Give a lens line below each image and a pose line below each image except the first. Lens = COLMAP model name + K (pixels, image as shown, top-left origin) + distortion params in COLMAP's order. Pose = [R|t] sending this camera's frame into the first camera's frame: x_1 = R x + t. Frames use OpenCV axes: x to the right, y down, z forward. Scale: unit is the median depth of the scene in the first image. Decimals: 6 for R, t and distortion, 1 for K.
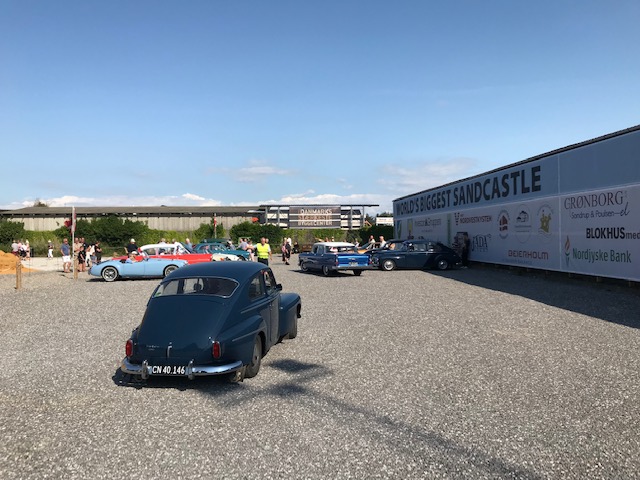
lens RADIAL K [[480.0, 0, 320.0], [0, 480.0, 240.0], [0, 0, 1]] dist [-0.021395, -0.003740]
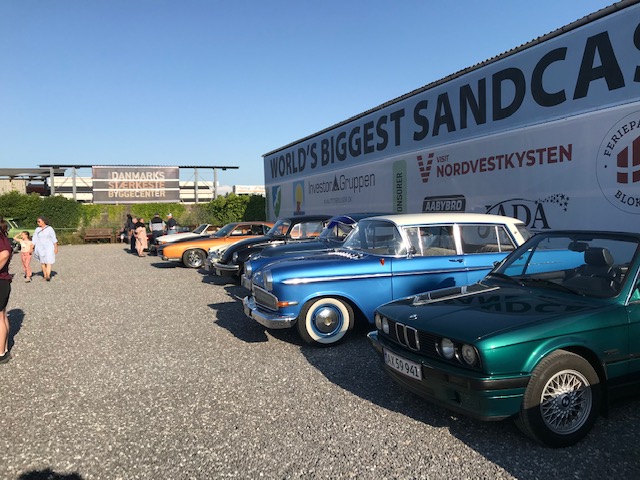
lens RADIAL K [[480.0, 0, 320.0], [0, 480.0, 240.0], [0, 0, 1]] dist [-0.021395, -0.003740]
pose [[0.952688, -0.026222, 0.302816, 0.028694], [0.014282, 0.999033, 0.041576, 0.002648], [-0.303613, -0.035284, 0.952142, 0.359944]]
